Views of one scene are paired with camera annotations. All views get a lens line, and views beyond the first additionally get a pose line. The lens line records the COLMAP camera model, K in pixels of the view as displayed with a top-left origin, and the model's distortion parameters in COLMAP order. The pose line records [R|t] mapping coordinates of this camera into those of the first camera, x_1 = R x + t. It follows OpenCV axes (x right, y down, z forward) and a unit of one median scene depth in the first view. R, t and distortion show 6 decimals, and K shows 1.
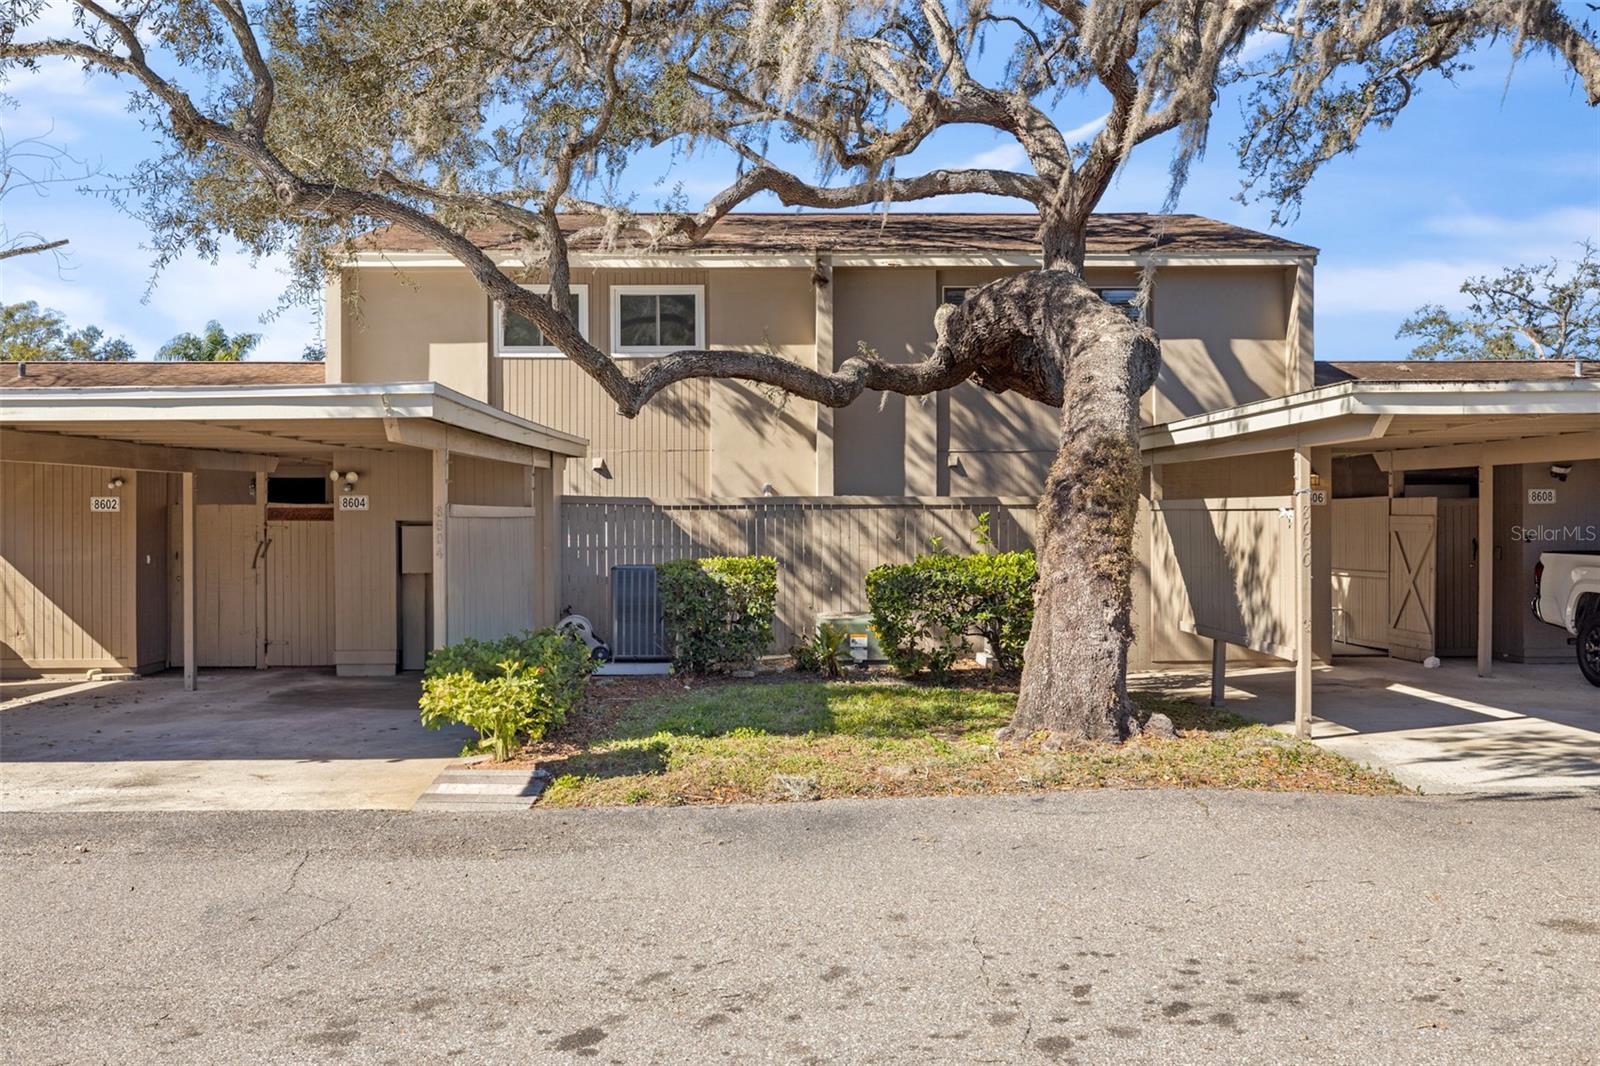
lens RADIAL K [[1310.3, 0, 812.4], [0, 1310.3, 535.6], [0, 0, 1]] dist [0.001547, 0.008106]
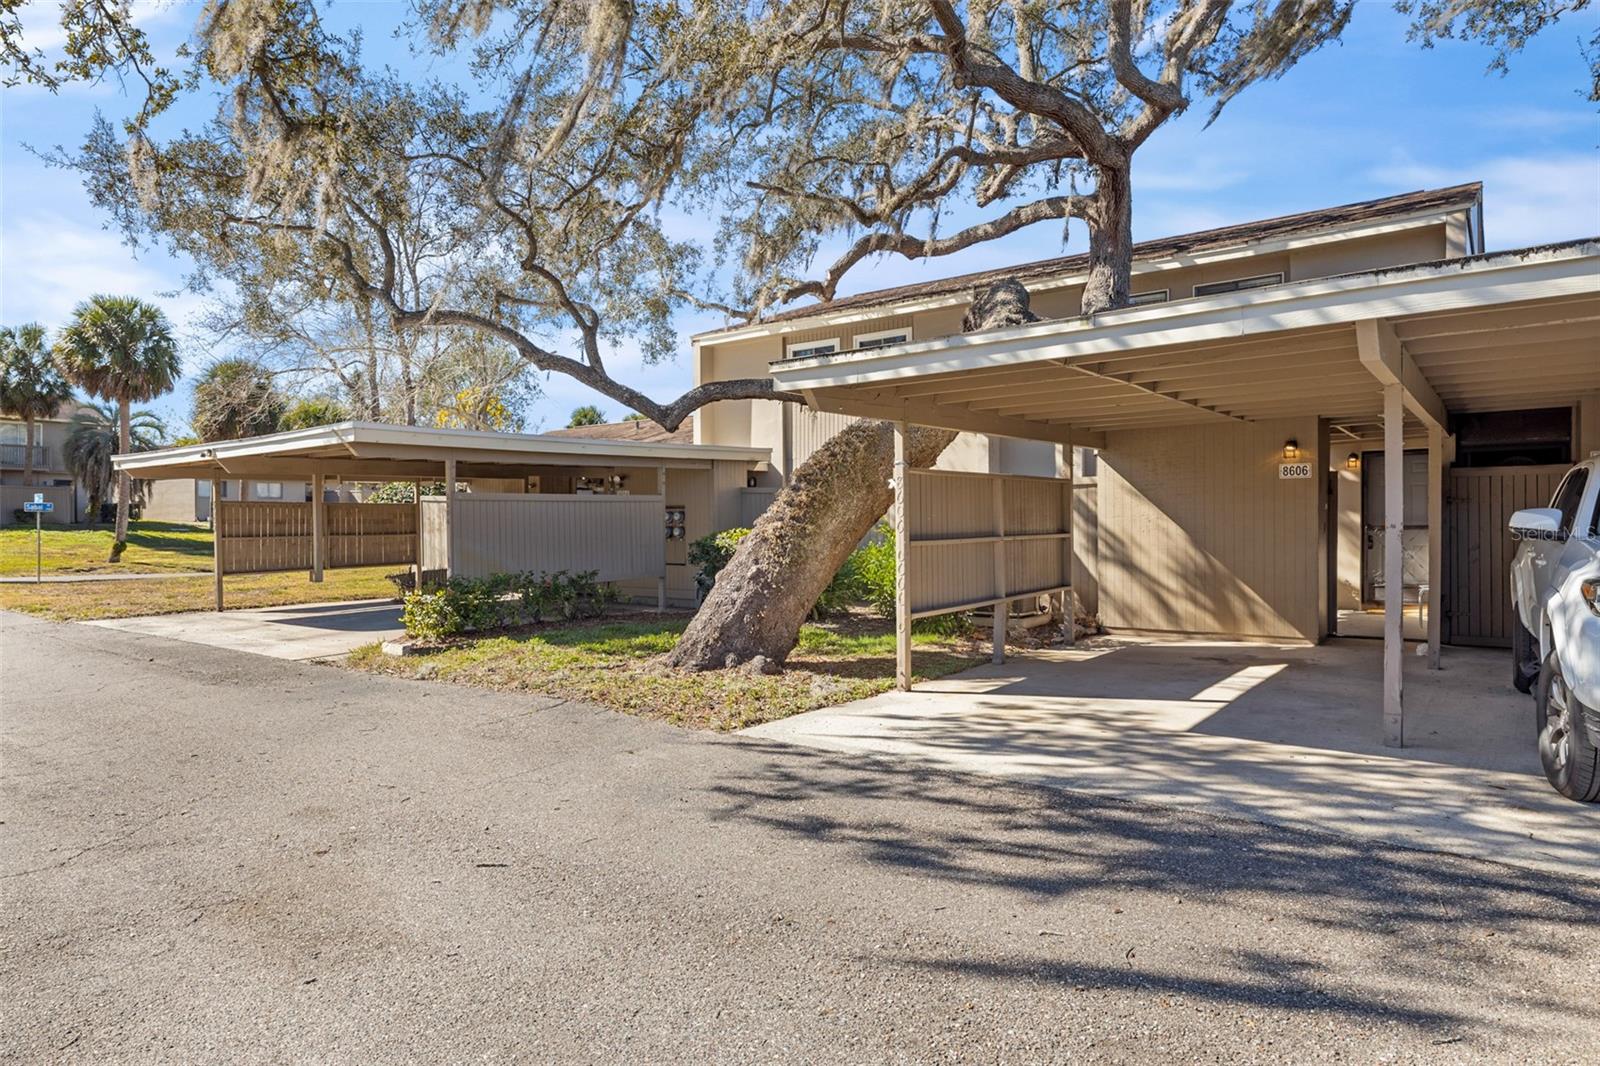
lens RADIAL K [[966.2, 0, 813.7], [0, 966.2, 518.0], [0, 0, 1]] dist [-0.000844, -0.000781]
pose [[0.769706, -0.002741, -0.638393, 0.605061], [-0.003619, 0.999956, -0.008656, 0.013550], [0.638388, 0.008973, 0.769662, 0.247313]]
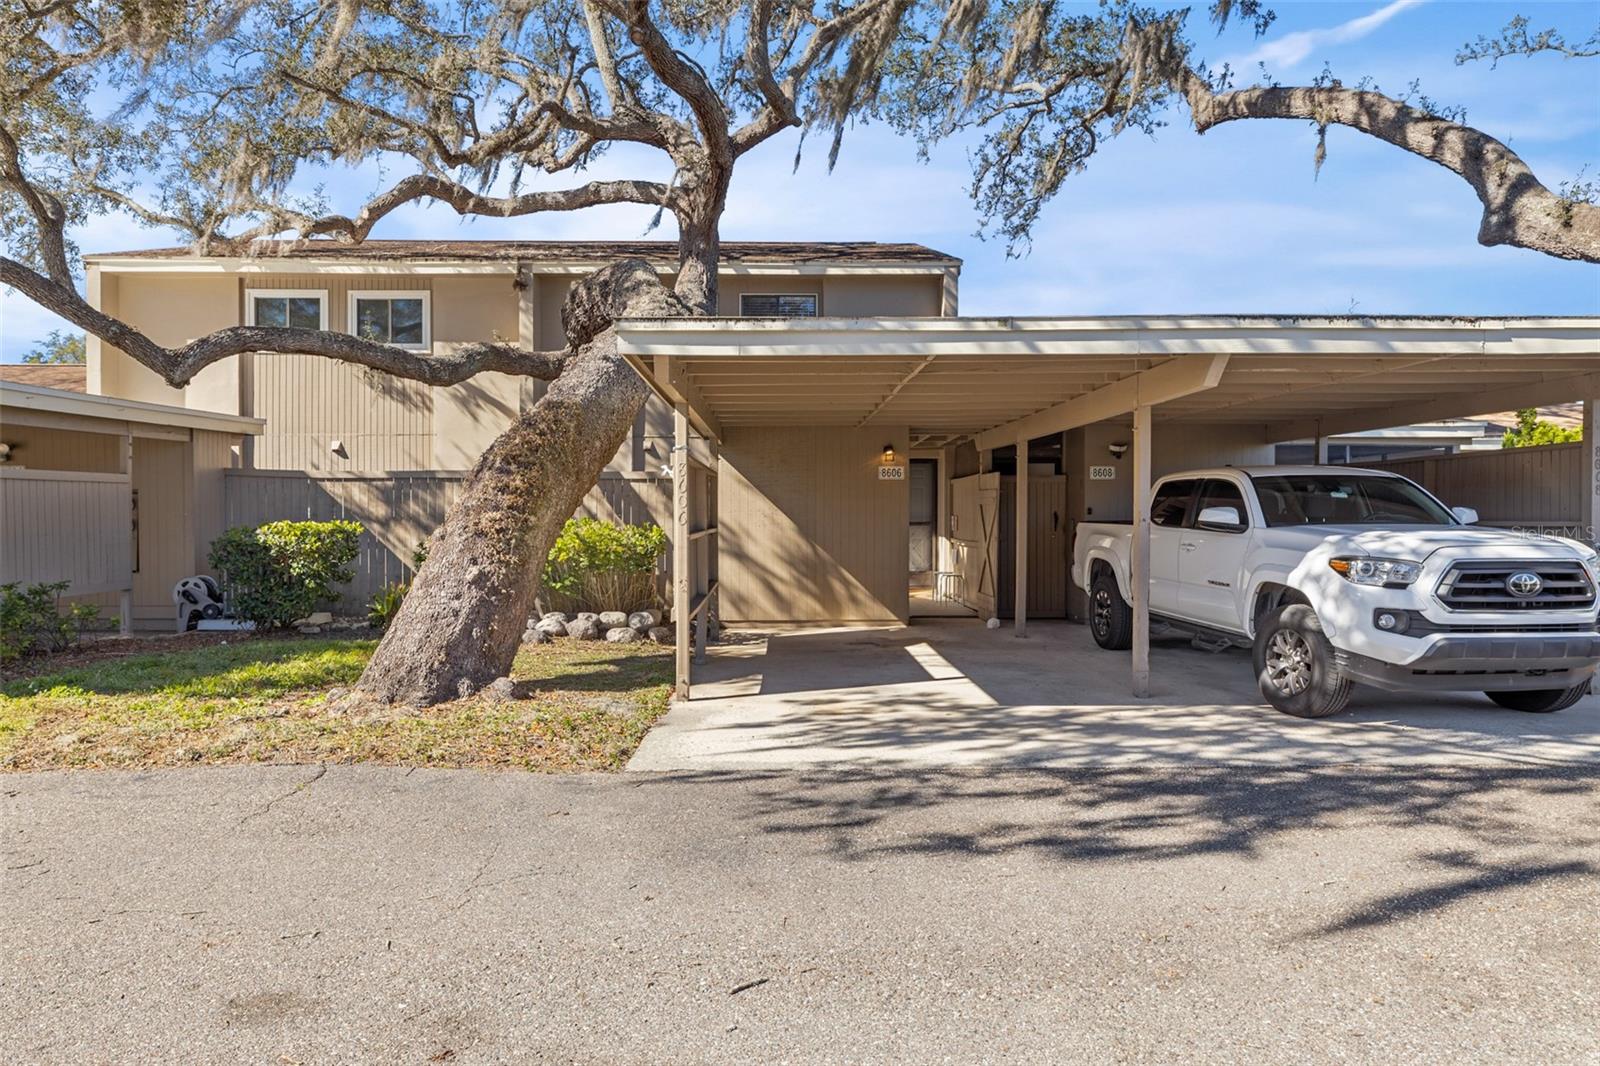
lens RADIAL K [[966.2, 0, 820.2], [0, 966.2, 537.5], [0, 0, 1]] dist [-0.000844, -0.000781]
pose [[0.999926, 0.005228, -0.010958, 0.354998], [-0.005088, 0.999905, 0.012780, 0.016742], [0.011023, -0.012724, 0.999858, 0.201476]]
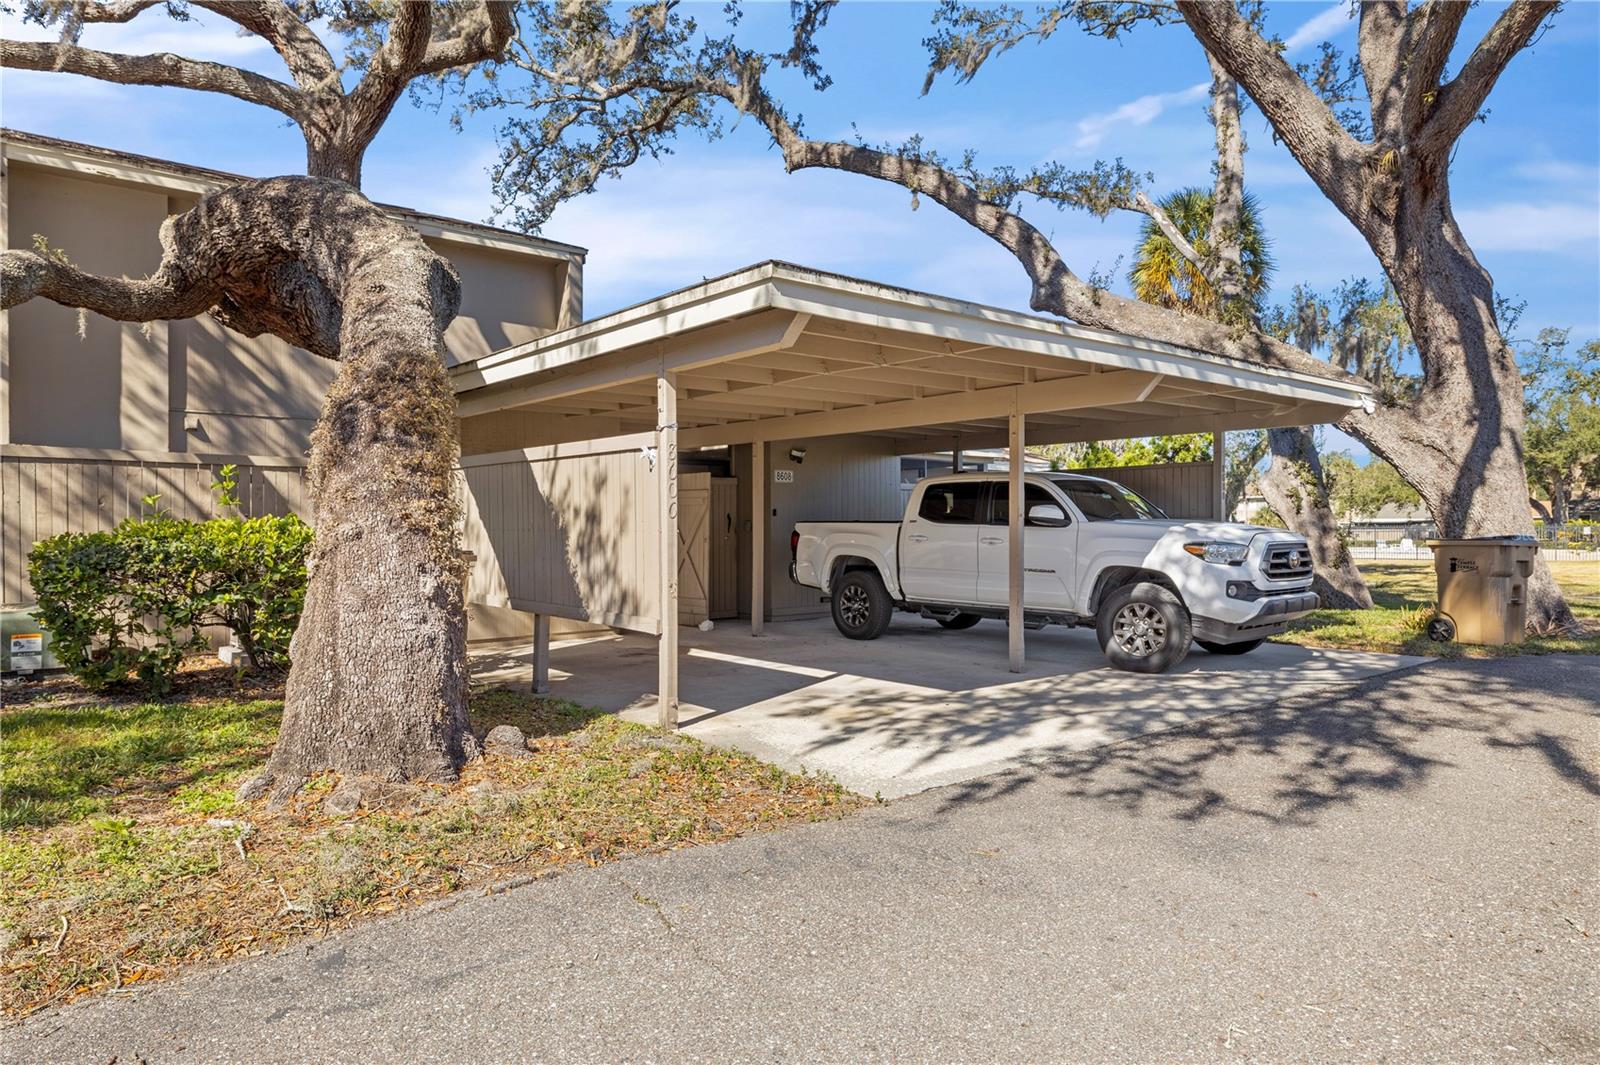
lens RADIAL K [[966.2, 0, 791.3], [0, 966.2, 532.7], [0, 0, 1]] dist [-0.000844, -0.000781]
pose [[0.797343, -0.000444, 0.603527, 0.052083], [0.004424, 0.999977, -0.005109, 0.026259], [-0.603511, 0.006743, 0.797326, 0.344504]]
